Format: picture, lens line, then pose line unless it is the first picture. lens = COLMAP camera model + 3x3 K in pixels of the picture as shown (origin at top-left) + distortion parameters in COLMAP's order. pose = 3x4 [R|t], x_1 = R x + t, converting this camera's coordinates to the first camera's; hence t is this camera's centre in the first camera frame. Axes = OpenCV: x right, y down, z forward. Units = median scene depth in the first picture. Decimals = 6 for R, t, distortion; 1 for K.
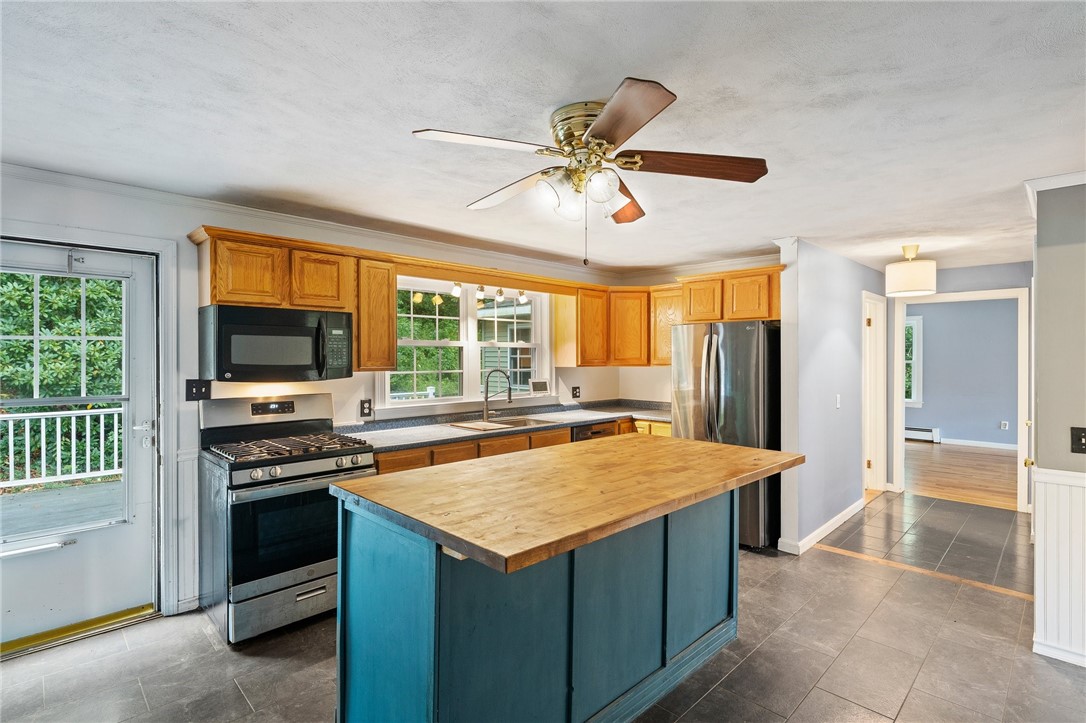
lens RADIAL K [[519.7, 0, 542.4], [0, 519.7, 362.0], [0, 0, 1]] dist [-0.001212, -0.001180]
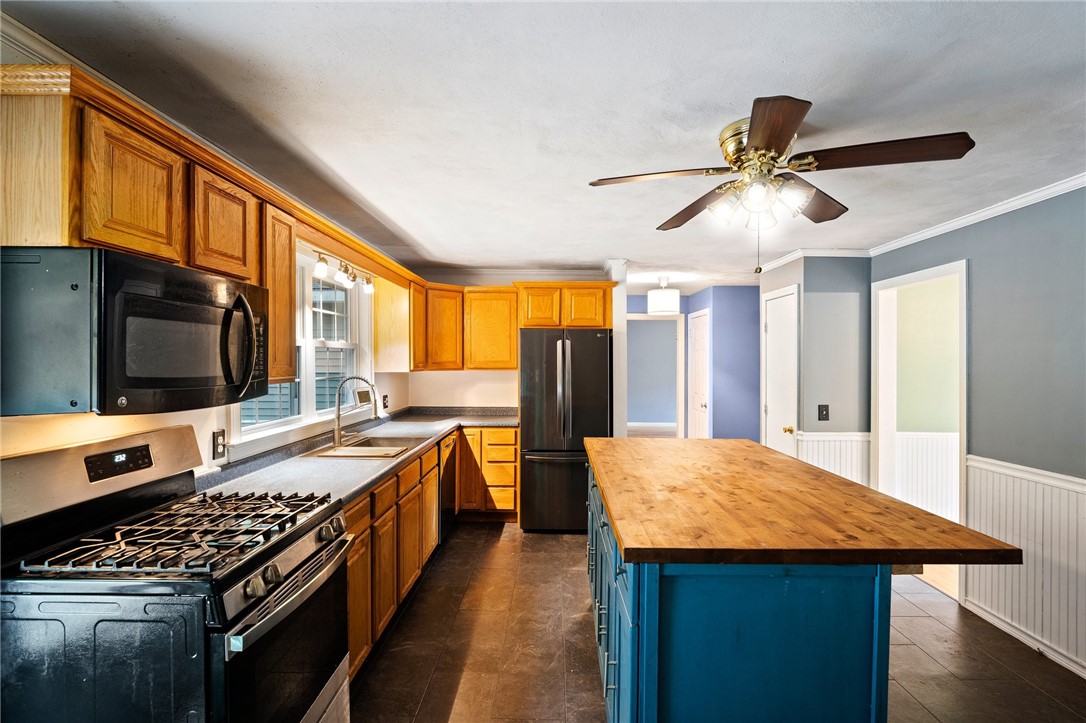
lens RADIAL K [[519.7, 0, 544.1], [0, 519.7, 361.5], [0, 0, 1]] dist [-0.001212, -0.001180]
pose [[0.716850, -0.000792, 0.697227, -0.460354], [0.004250, 0.999986, -0.003233, -0.005206], [-0.697215, 0.005281, 0.716843, 0.274439]]
